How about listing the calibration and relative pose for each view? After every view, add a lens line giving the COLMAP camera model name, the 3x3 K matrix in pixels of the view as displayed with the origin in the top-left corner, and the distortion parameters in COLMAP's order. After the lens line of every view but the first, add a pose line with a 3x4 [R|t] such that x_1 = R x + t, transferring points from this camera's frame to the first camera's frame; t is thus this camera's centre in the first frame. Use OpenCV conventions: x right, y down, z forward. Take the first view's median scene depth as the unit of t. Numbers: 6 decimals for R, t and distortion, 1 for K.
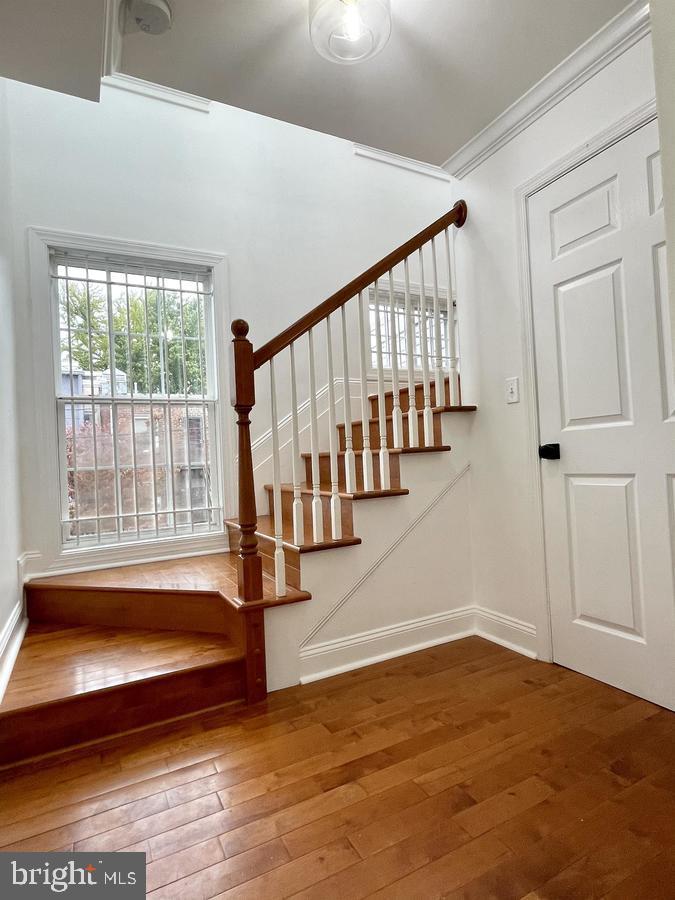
lens RADIAL K [[484.6, 0, 335.8], [0, 484.6, 449.8], [0, 0, 1]] dist [-0.003629, 0.000508]
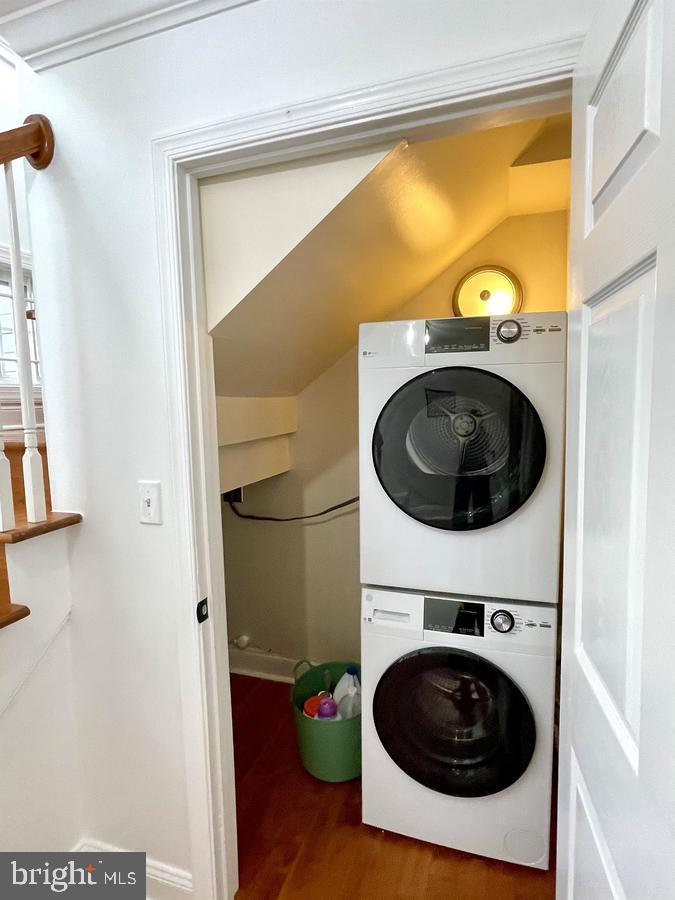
lens RADIAL K [[484.6, 0, 336.1], [0, 484.6, 451.1], [0, 0, 1]] dist [-0.003629, 0.000508]
pose [[0.696130, -0.051530, 0.716064, 0.095971], [-0.038427, 0.993316, 0.108840, -0.239083], [-0.716887, -0.103283, 0.689497, 0.404766]]
